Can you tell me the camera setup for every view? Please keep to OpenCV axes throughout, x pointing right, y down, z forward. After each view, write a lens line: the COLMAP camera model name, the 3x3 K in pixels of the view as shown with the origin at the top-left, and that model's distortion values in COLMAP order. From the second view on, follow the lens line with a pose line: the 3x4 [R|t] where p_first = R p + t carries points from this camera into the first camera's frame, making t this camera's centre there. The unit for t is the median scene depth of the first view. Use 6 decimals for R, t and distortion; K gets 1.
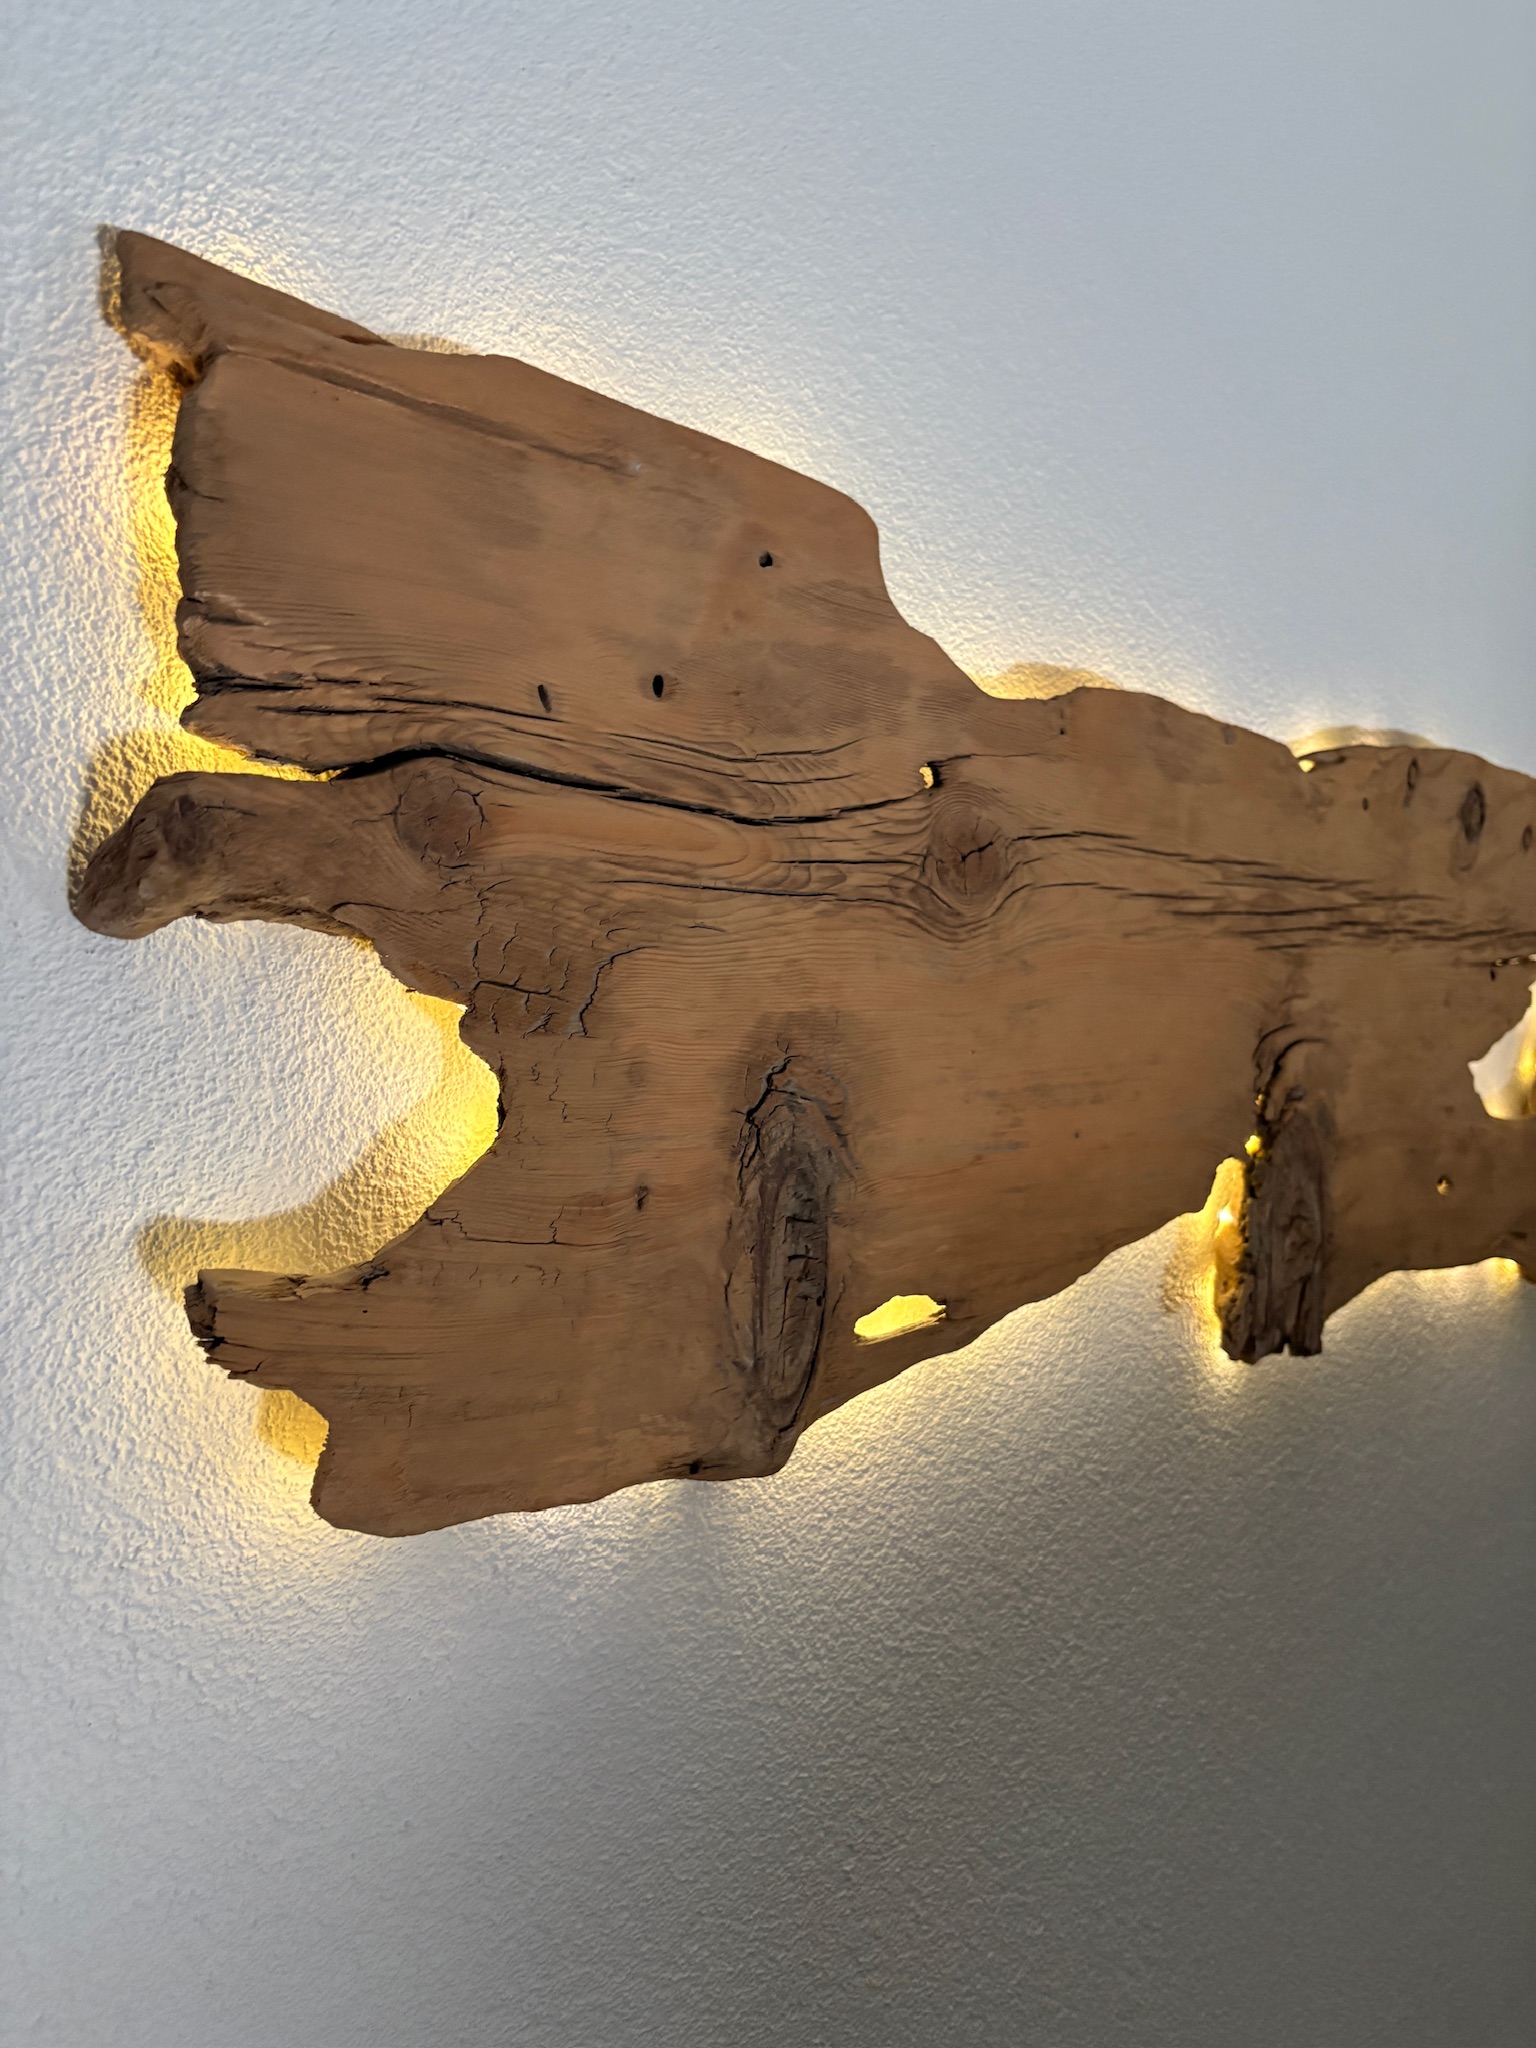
lens RADIAL K [[1605.7, 0, 787.9], [0, 1605.7, 1023.3], [0, 0, 1]] dist [0.057165, -0.115194]
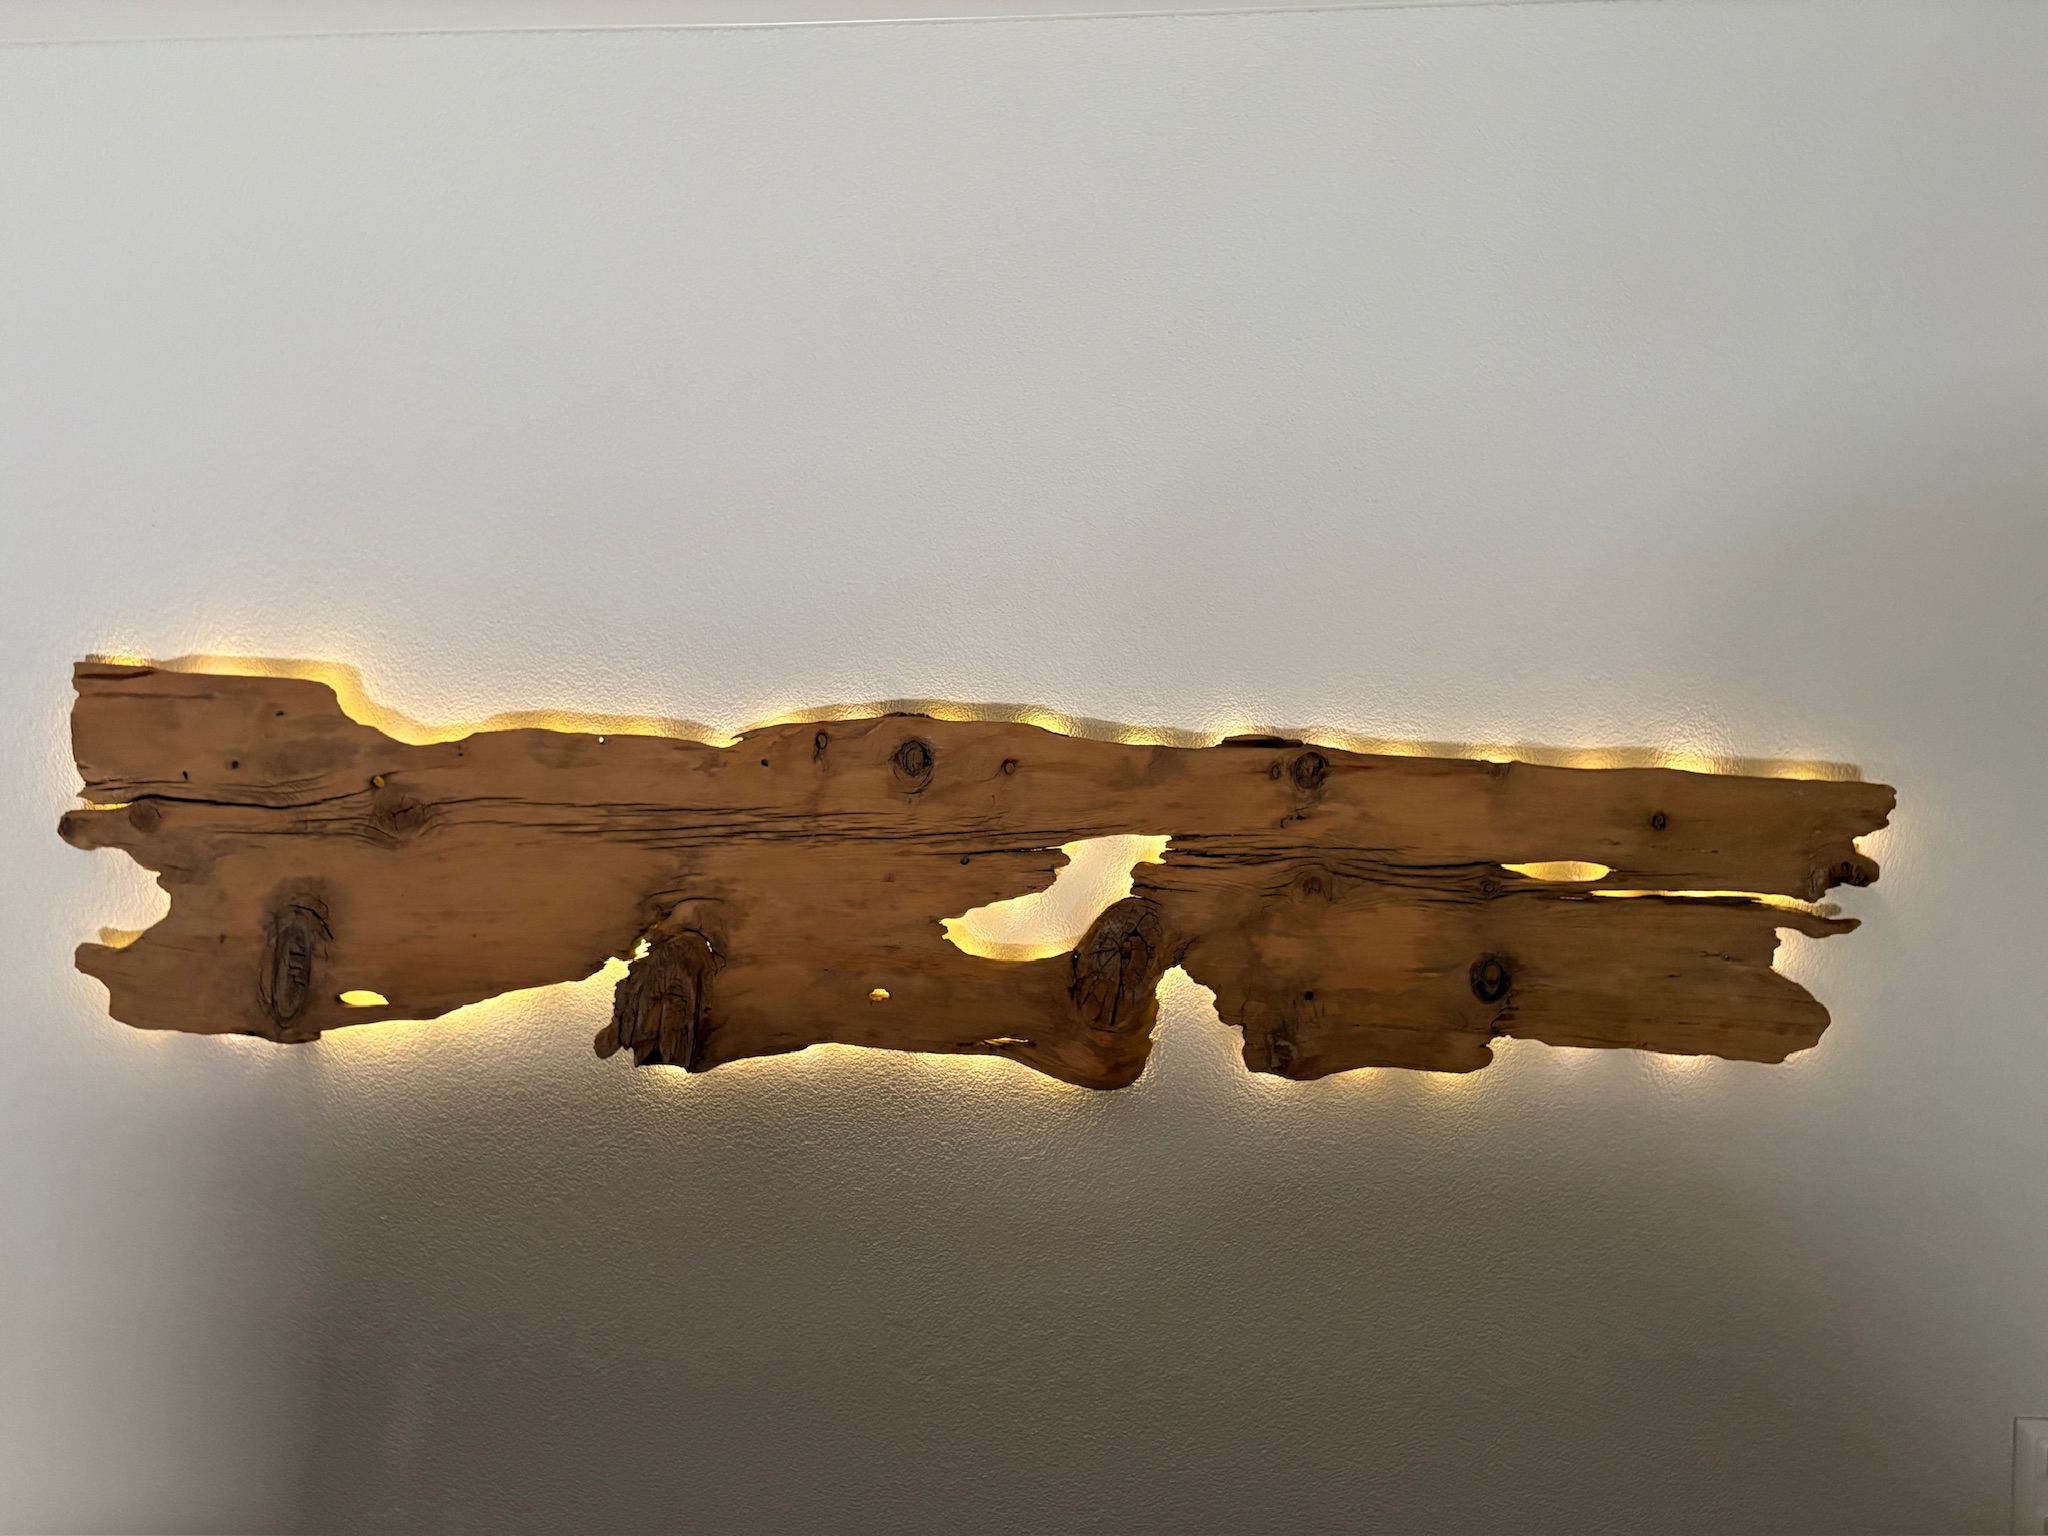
lens RADIAL K [[1605.7, 0, 1013.5], [0, 1605.7, 771.5], [0, 0, 1]] dist [0.057165, -0.115194]
pose [[0.655042, 0.045553, -0.754218, 2.983842], [-0.013019, 0.998713, 0.049012, -0.351362], [0.755480, -0.022286, 0.654792, 0.146371]]
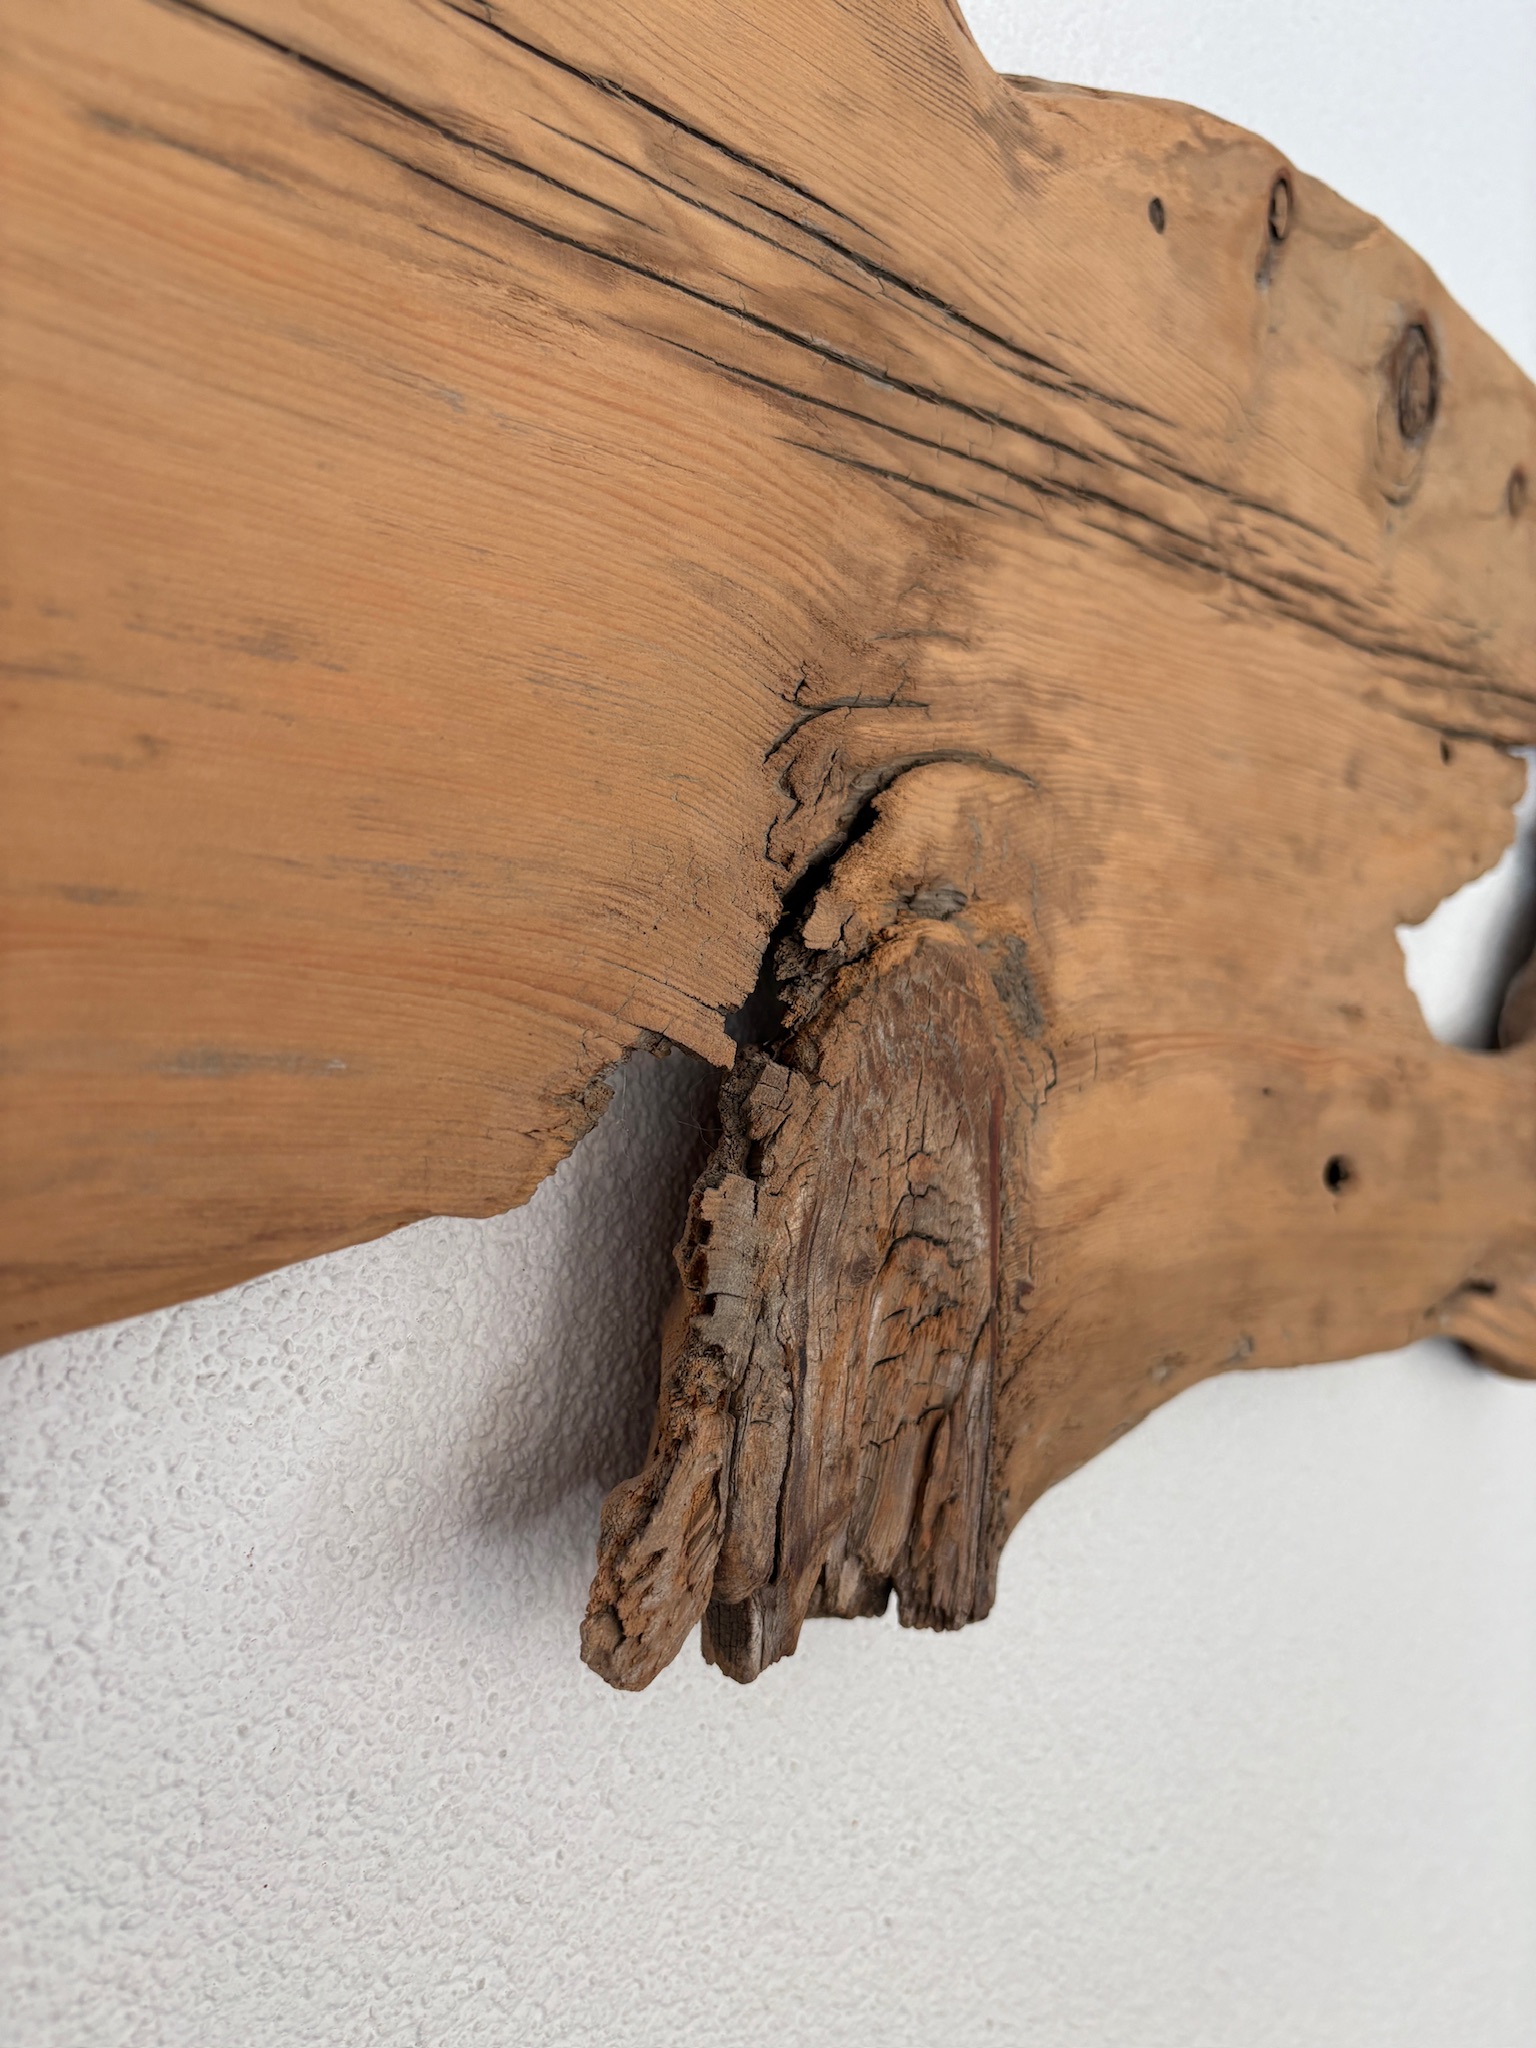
lens RADIAL K [[1605.7, 0, 759.1], [0, 1605.7, 1022.0], [0, 0, 1]] dist [0.057165, -0.115194]
pose [[0.999371, 0.022776, 0.027190, 0.416805], [-0.022312, 0.999602, -0.017251, 0.122630], [-0.027573, 0.016634, 0.999481, 0.996848]]
